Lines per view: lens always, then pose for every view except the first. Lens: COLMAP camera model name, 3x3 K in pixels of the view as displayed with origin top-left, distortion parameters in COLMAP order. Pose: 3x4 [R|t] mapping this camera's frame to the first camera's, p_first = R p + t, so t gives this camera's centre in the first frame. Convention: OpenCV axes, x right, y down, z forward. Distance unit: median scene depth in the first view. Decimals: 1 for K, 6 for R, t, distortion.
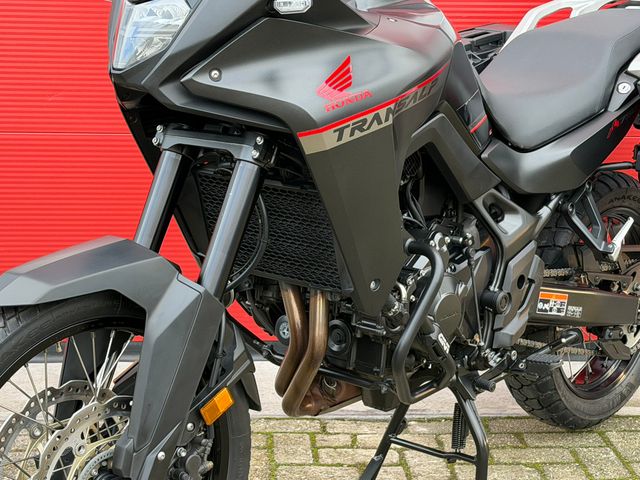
lens RADIAL K [[1379.4, 0, 330.0], [0, 1379.4, 248.1], [0, 0, 1]] dist [0.143622, 0.000000]
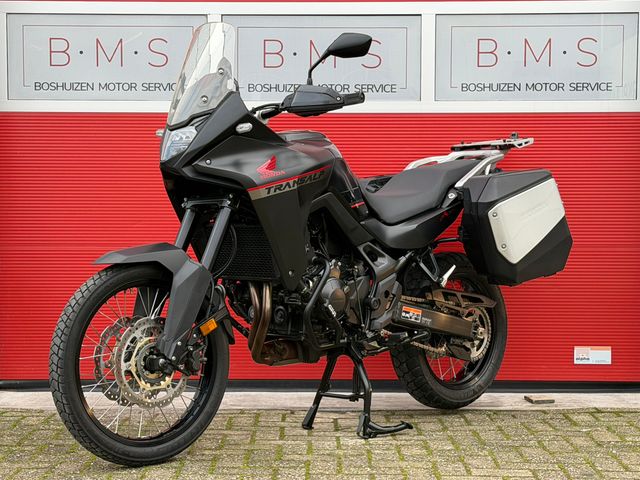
lens RADIAL K [[1379.4, 0, 317.0], [0, 1379.4, 243.9], [0, 0, 1]] dist [0.143622, 0.000000]
pose [[0.997294, -0.012601, -0.072423, 0.189511], [-0.002048, 0.980053, -0.198726, 0.337543], [0.073482, 0.198337, 0.977376, -0.828083]]
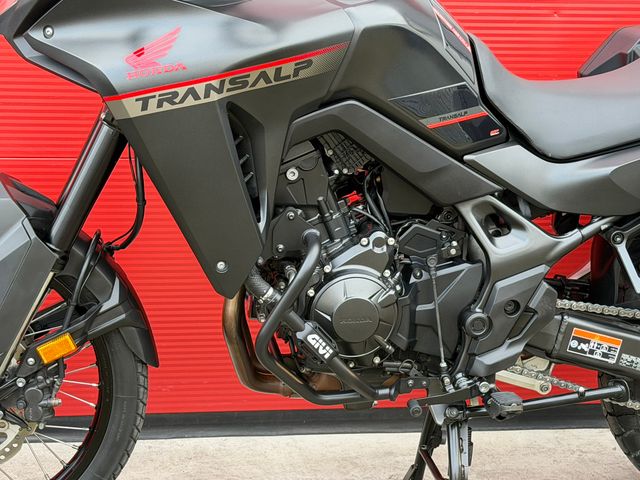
lens RADIAL K [[1379.4, 0, 321.7], [0, 1379.4, 244.1], [0, 0, 1]] dist [0.143622, 0.000000]
pose [[0.771551, 0.177015, -0.611044, 0.607133], [-0.162495, 0.983483, 0.079730, -0.069366], [0.615064, 0.037775, 0.787571, 0.250441]]
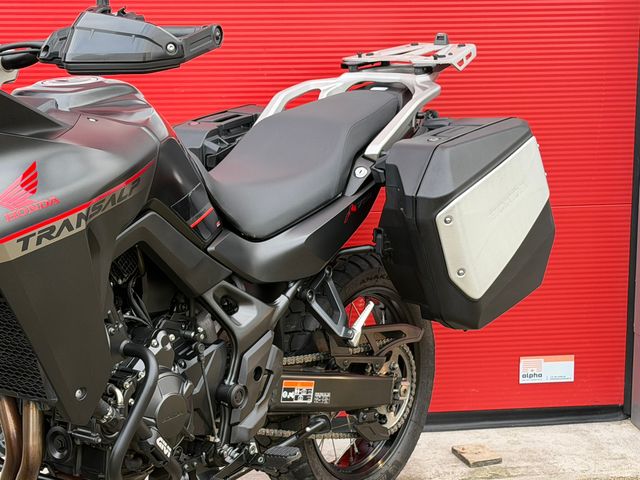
lens RADIAL K [[1379.4, 0, 320.2], [0, 1379.4, 250.4], [0, 0, 1]] dist [0.143622, 0.000000]
pose [[0.995626, -0.037813, 0.085439, 0.107821], [0.040659, 0.998667, -0.031813, -0.032010], [-0.084123, 0.035148, 0.995835, 0.014818]]
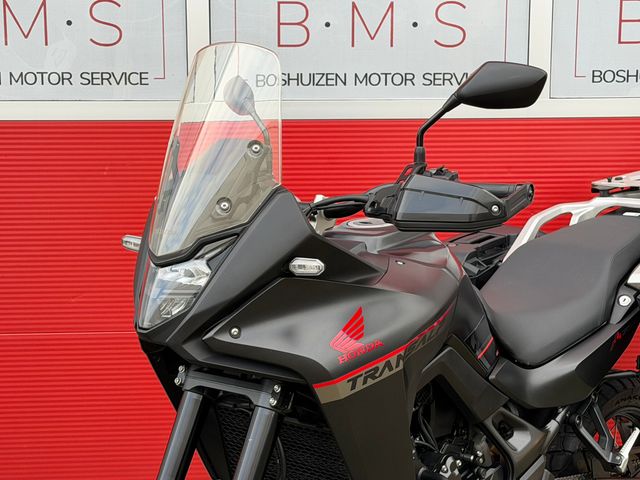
lens RADIAL K [[1379.4, 0, 319.1], [0, 1379.4, 232.7], [0, 0, 1]] dist [0.143622, 0.000000]
pose [[0.999729, -0.017628, -0.015179, -0.000784], [0.016167, 0.995673, -0.091513, -0.084031], [0.016727, 0.091243, 0.995688, -0.050732]]
